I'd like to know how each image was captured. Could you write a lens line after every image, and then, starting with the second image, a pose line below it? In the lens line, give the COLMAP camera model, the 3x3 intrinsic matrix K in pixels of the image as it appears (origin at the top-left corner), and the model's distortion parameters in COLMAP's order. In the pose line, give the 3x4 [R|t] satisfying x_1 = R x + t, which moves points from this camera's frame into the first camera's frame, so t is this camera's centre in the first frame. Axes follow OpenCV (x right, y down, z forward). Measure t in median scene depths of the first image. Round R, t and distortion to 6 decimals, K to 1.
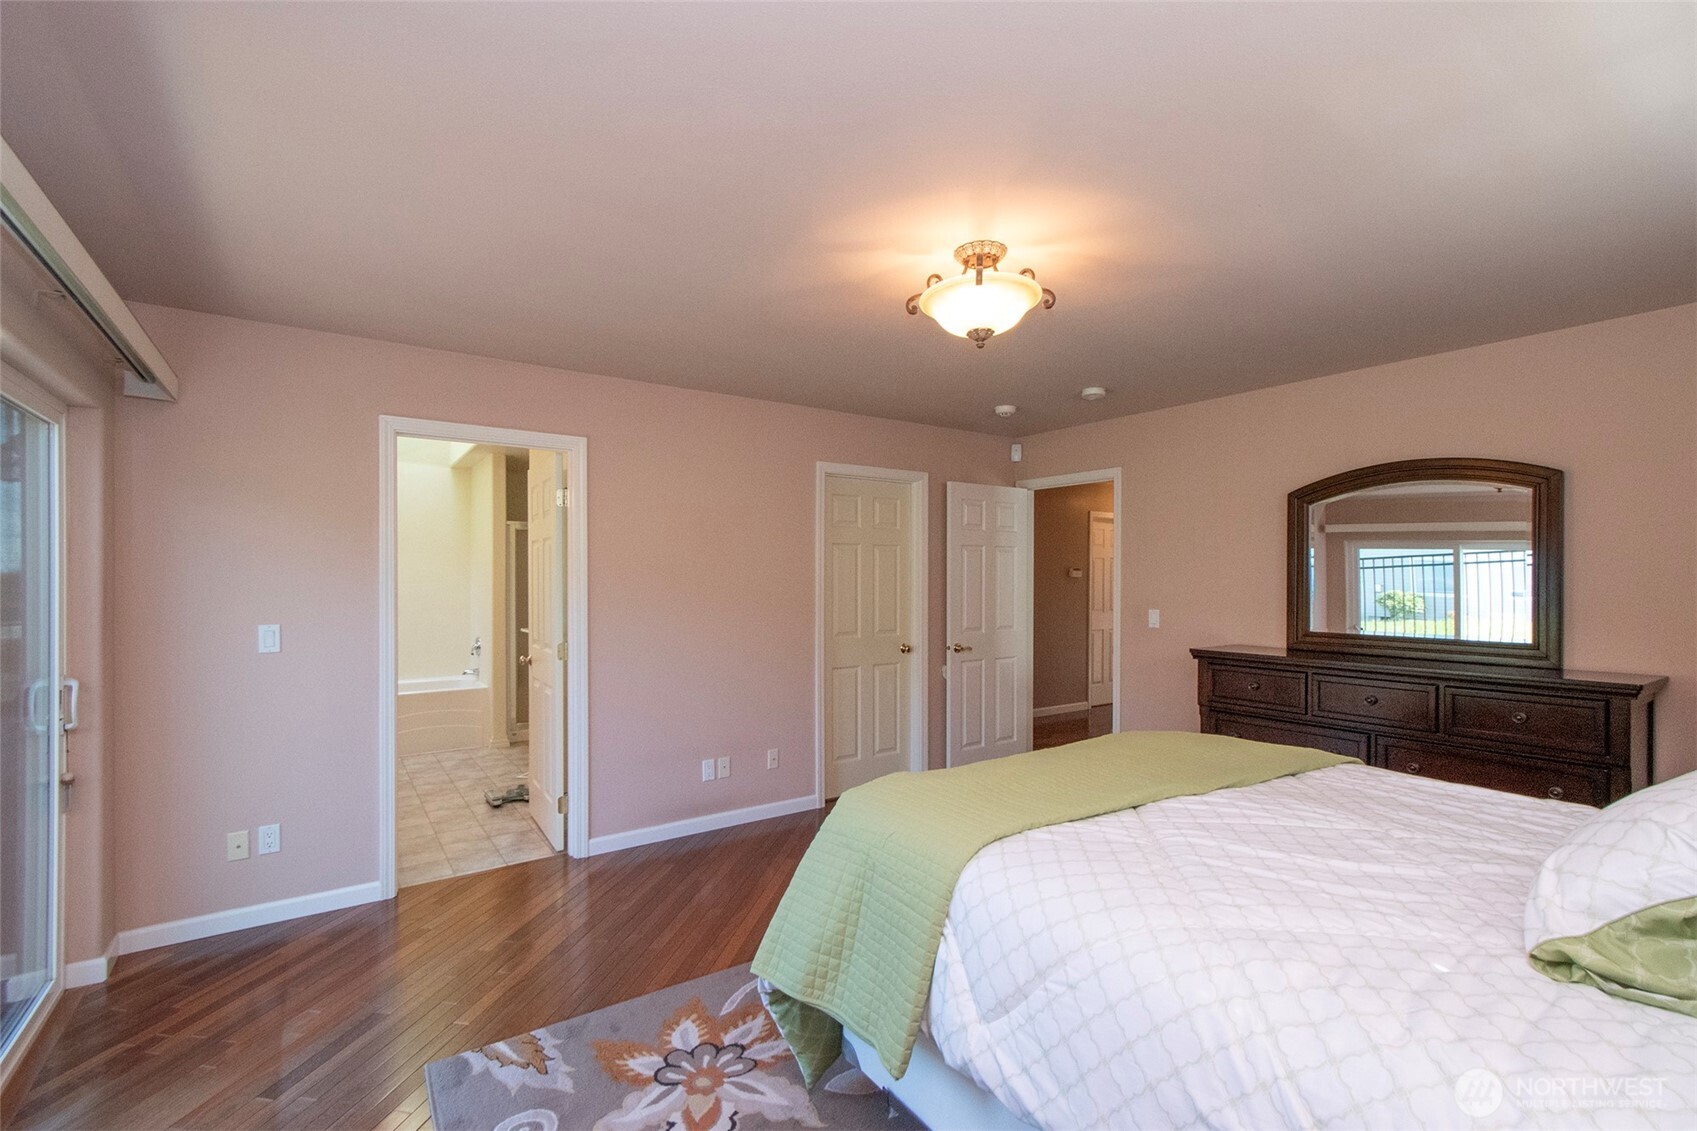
lens RADIAL K [[776.1, 0, 824.1], [0, 776.1, 563.9], [0, 0, 1]] dist [-0.000186, 0.000006]
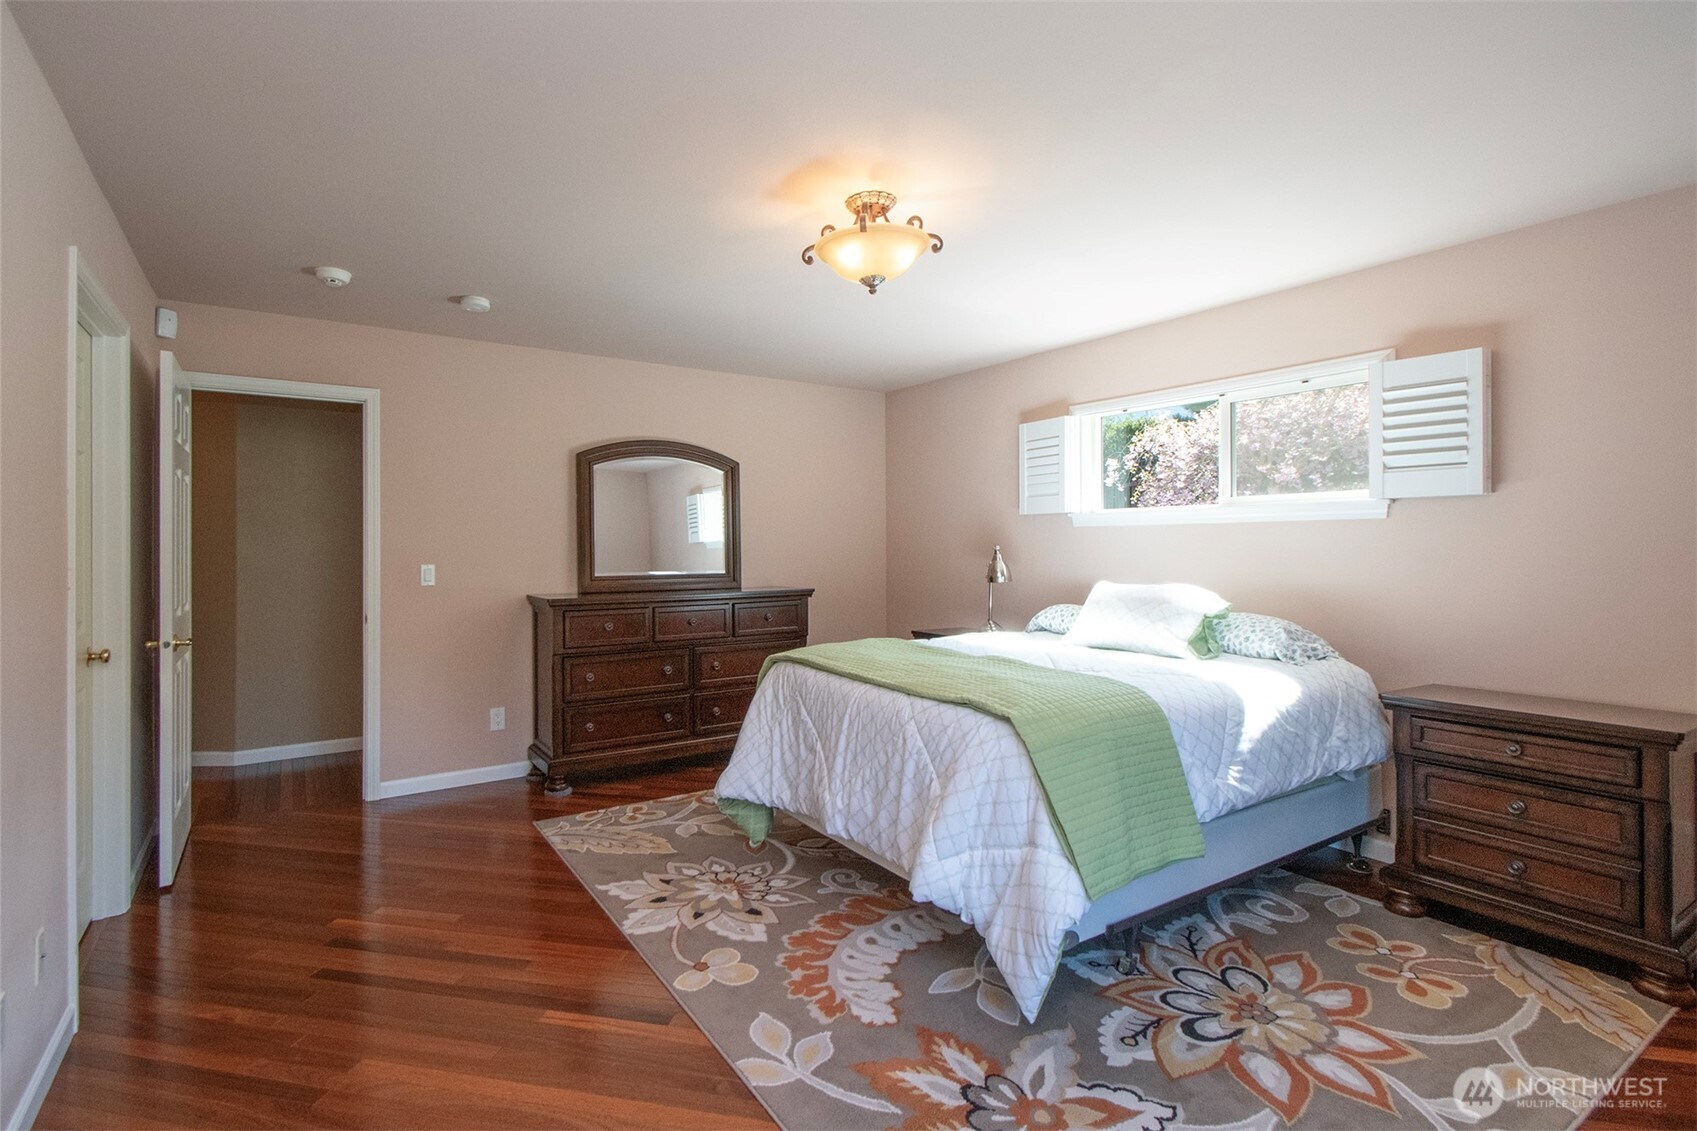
lens RADIAL K [[776.1, 0, 824.1], [0, 776.1, 563.9], [0, 0, 1]] dist [-0.000186, 0.000006]
pose [[0.004318, -0.025404, 0.999668, -0.830317], [-0.015835, 0.999550, 0.025469, 0.056177], [-0.999865, -0.015940, 0.003914, 1.064208]]
